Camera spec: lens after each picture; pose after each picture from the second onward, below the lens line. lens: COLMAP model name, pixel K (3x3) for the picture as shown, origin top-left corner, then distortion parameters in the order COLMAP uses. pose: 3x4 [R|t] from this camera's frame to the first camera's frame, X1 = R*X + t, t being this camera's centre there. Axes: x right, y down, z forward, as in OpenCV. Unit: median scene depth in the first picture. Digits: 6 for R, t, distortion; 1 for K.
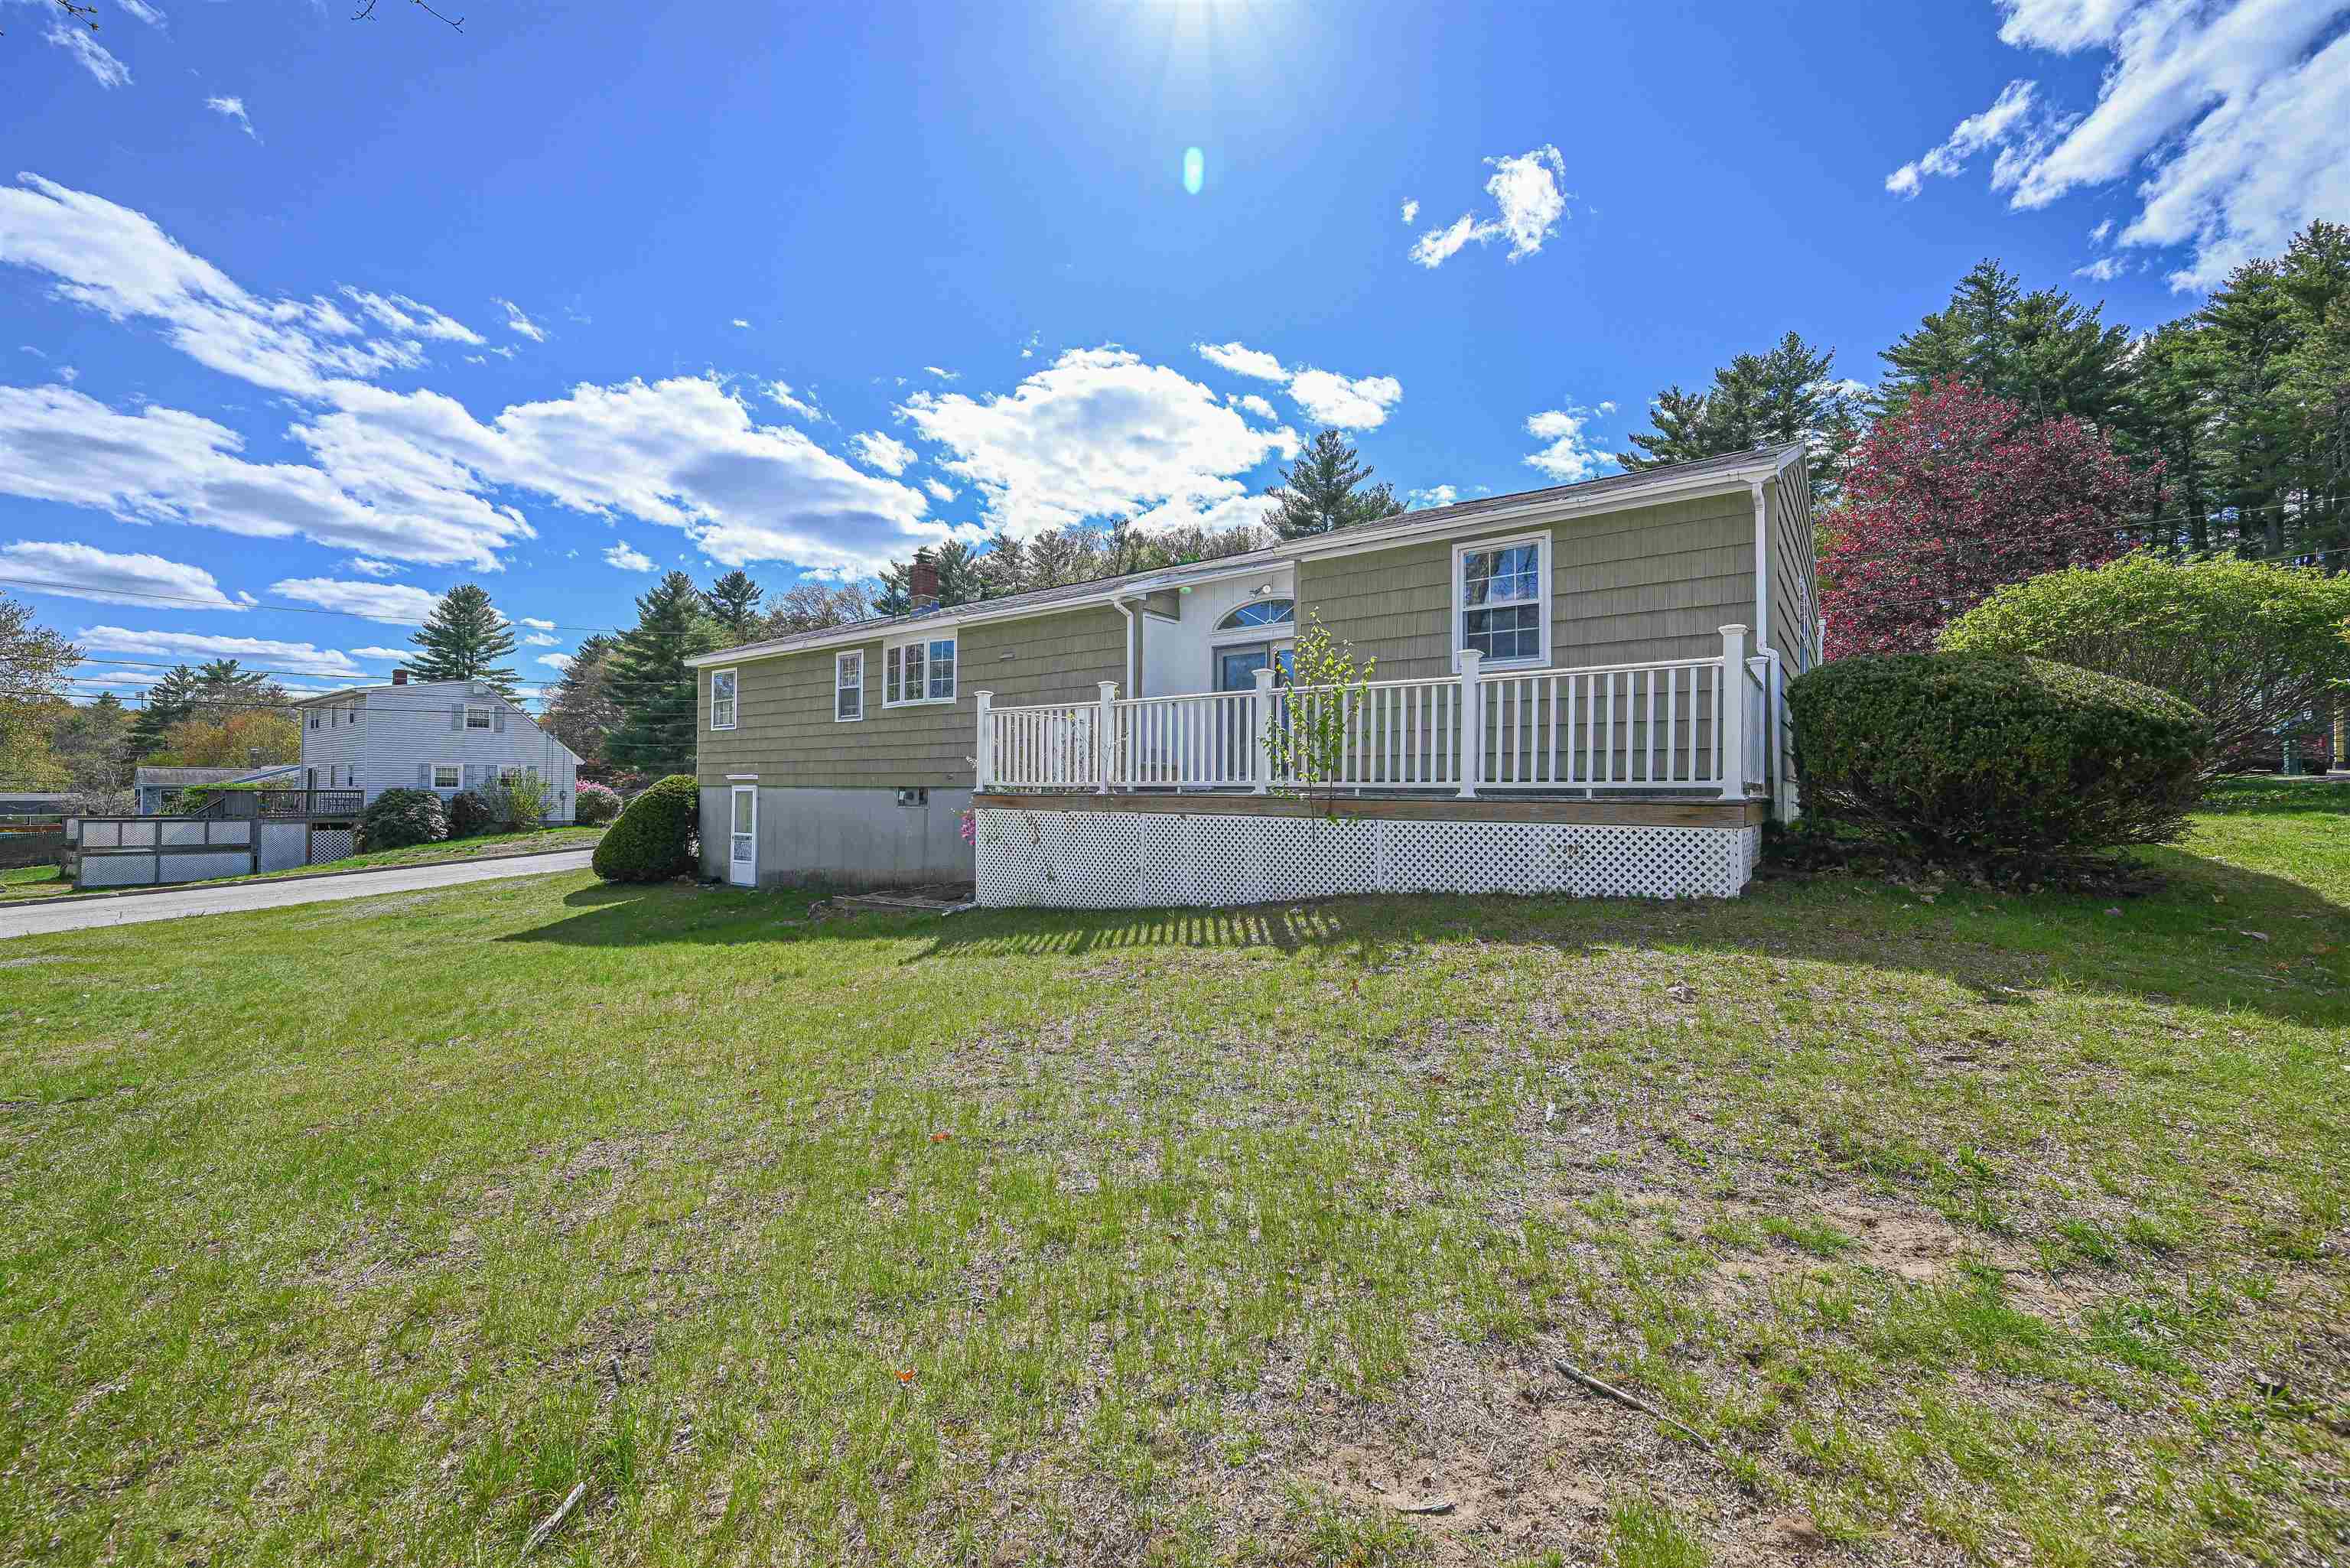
lens RADIAL K [[924.7, 0, 1112.6], [0, 924.7, 783.8], [0, 0, 1]] dist [-0.008605, 0.000123]
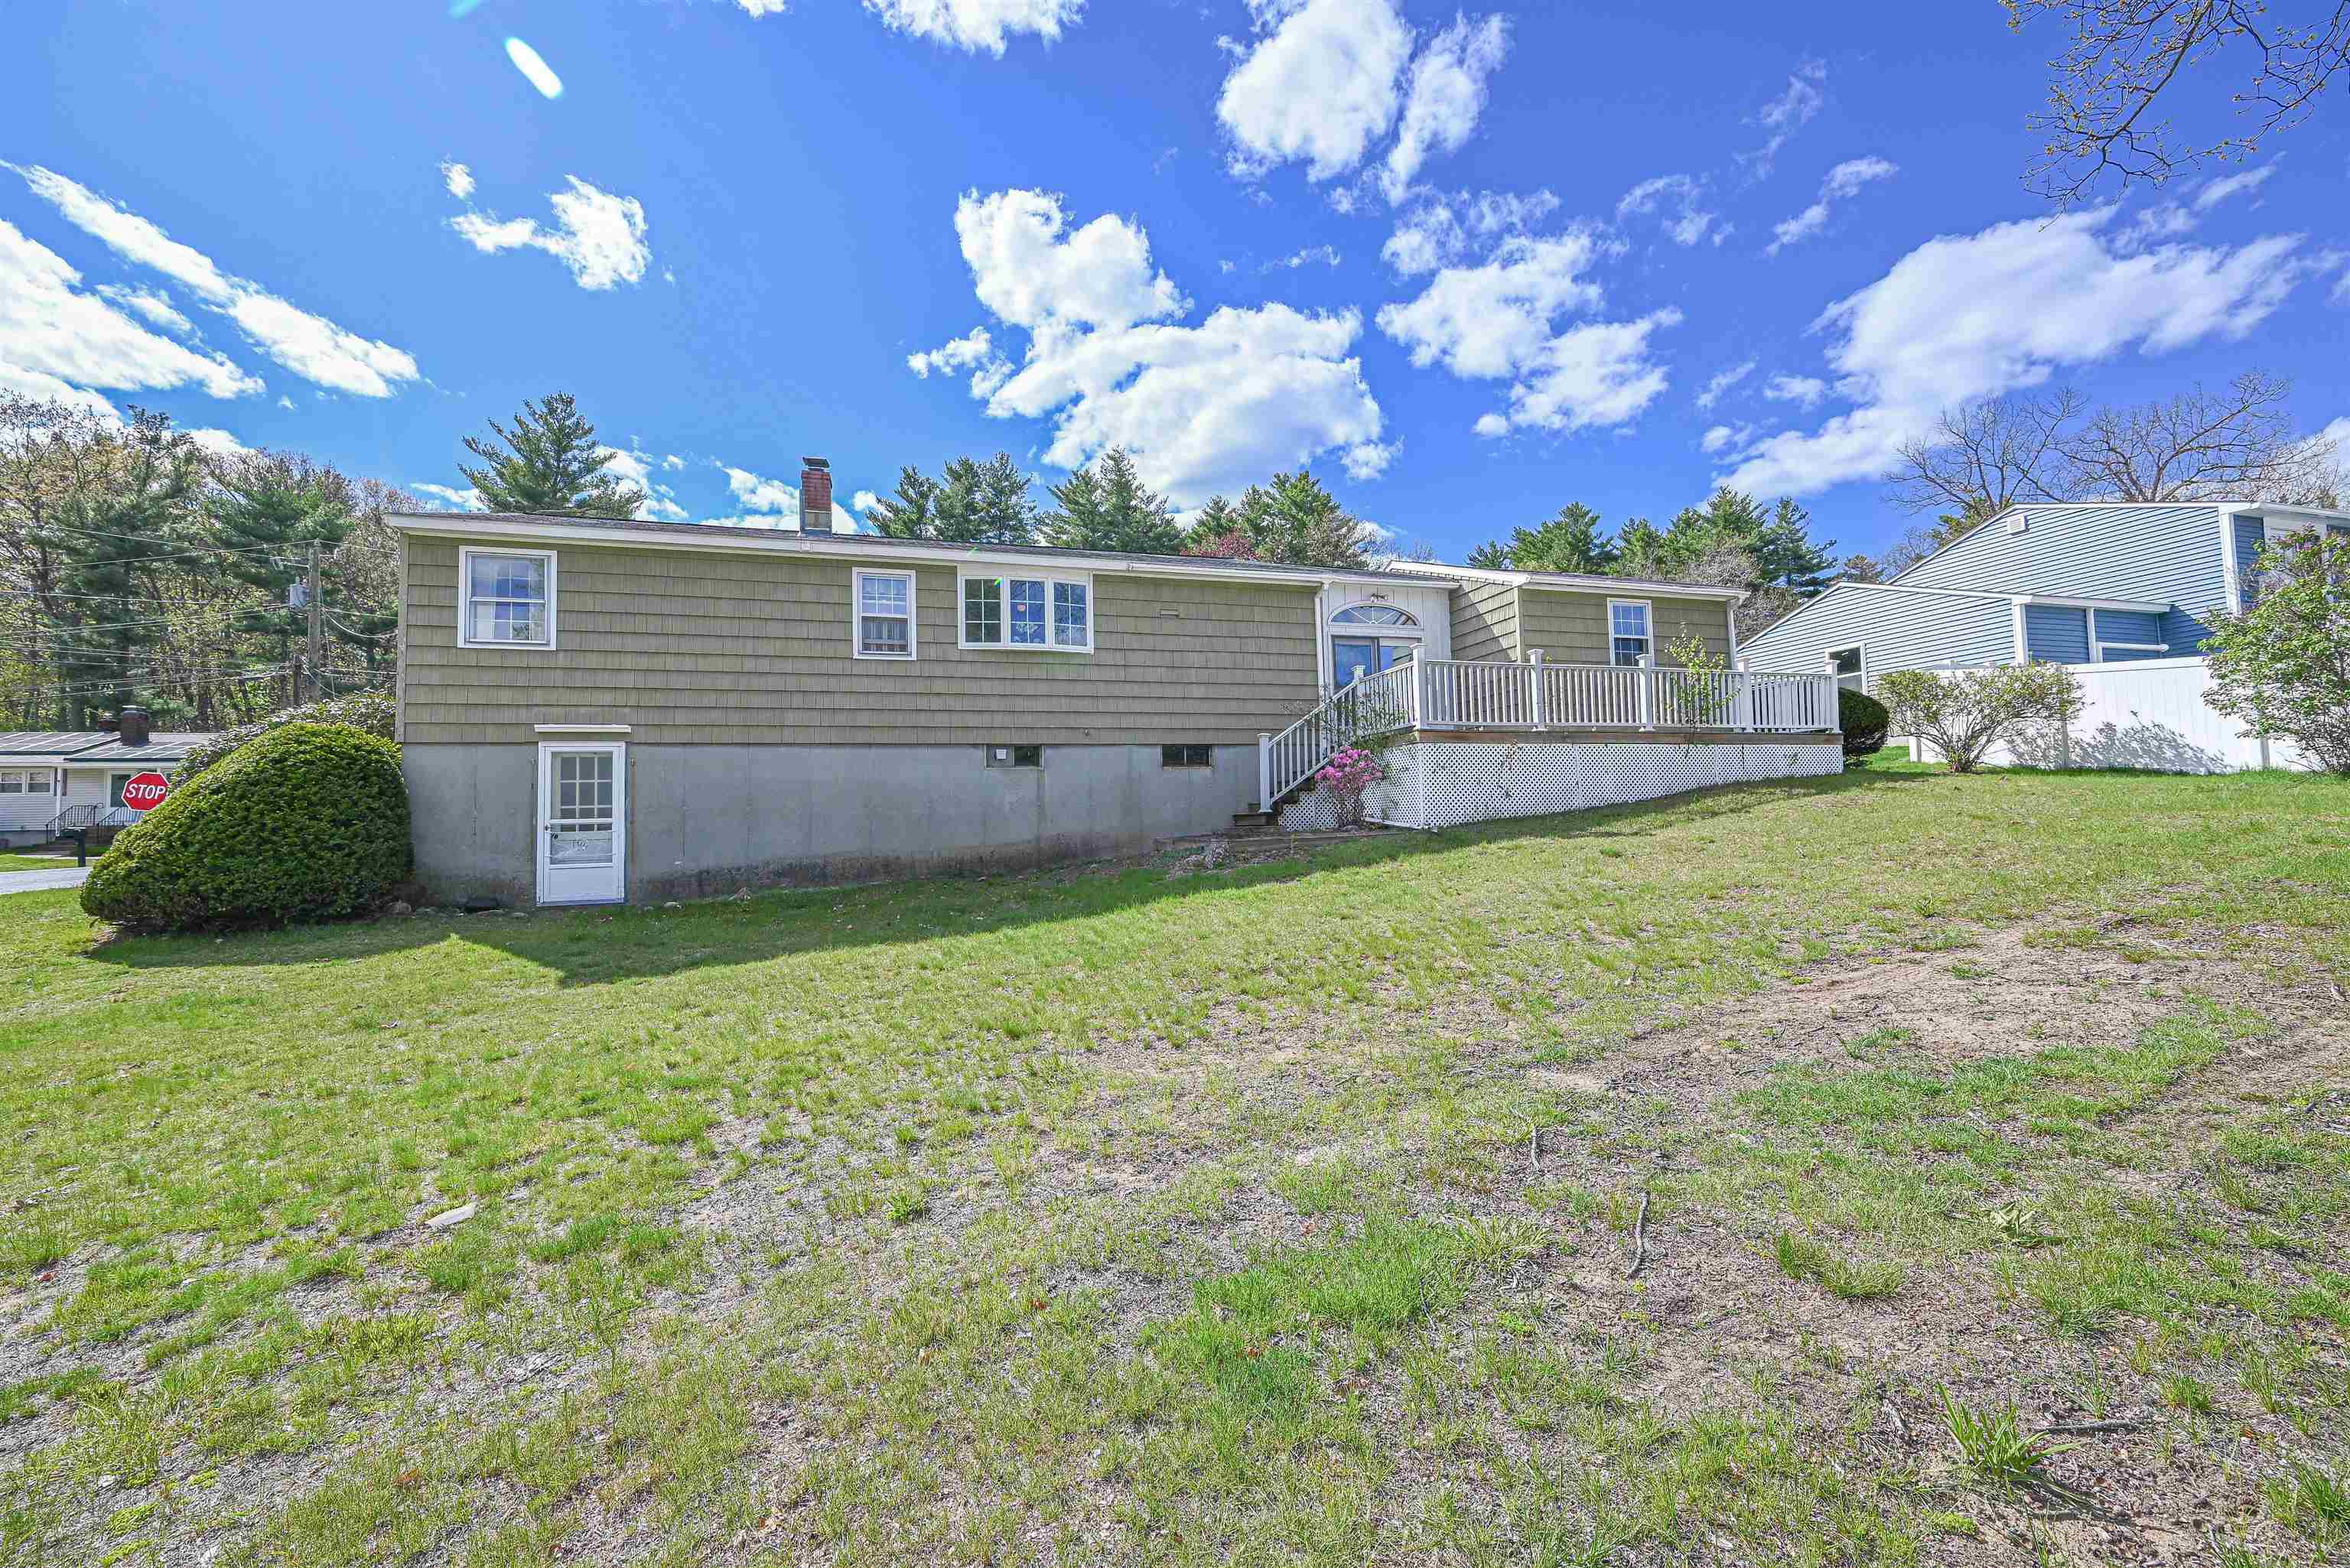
lens RADIAL K [[924.7, 0, 1112.6], [0, 924.7, 783.8], [0, 0, 1]] dist [-0.008605, 0.000123]
pose [[0.559628, 0.017488, 0.828559, -0.161196], [0.022865, 0.999071, -0.036530, 0.013470], [-0.828428, 0.039388, 0.558708, 0.083075]]
